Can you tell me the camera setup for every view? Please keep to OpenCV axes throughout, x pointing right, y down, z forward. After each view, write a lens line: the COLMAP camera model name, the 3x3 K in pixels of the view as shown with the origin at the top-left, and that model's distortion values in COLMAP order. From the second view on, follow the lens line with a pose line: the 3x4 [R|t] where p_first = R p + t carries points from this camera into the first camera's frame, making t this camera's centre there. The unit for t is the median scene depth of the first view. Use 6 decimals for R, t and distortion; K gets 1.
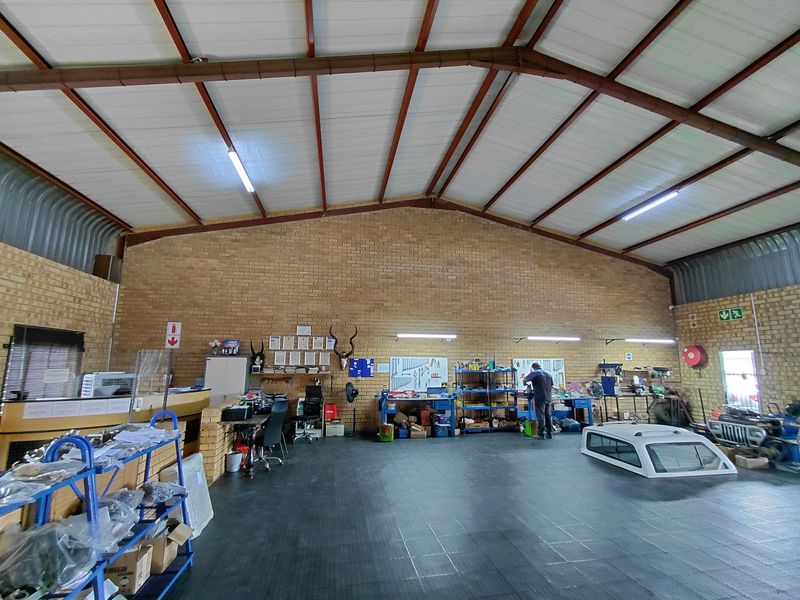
lens RADIAL K [[372.8, 0, 402.7], [0, 372.8, 298.8], [0, 0, 1]] dist [0.012237, -0.003149]
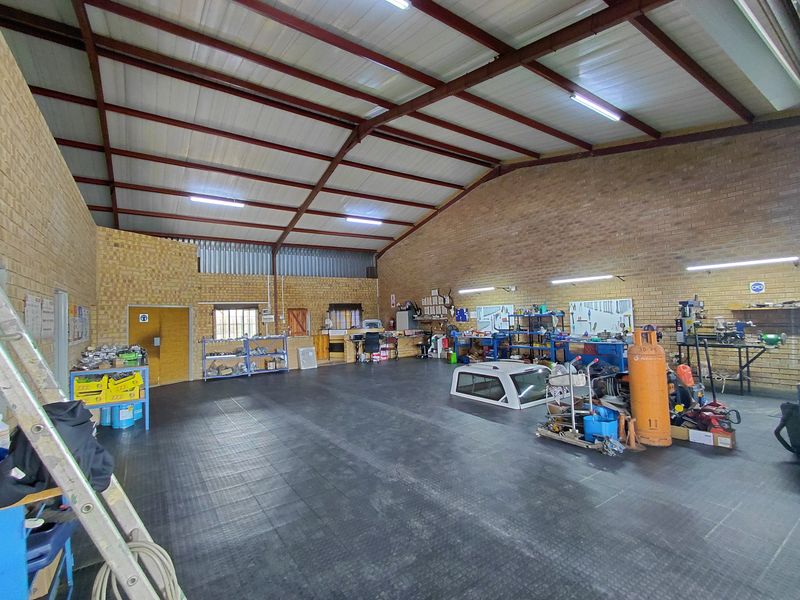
lens RADIAL K [[372.8, 0, 402.3], [0, 372.8, 297.8], [0, 0, 1]] dist [0.012237, -0.003149]
pose [[0.410656, -0.063610, -0.909569, 1.091665], [0.191401, 0.981351, 0.017785, 0.051298], [0.891475, -0.181396, 0.415172, 0.217911]]
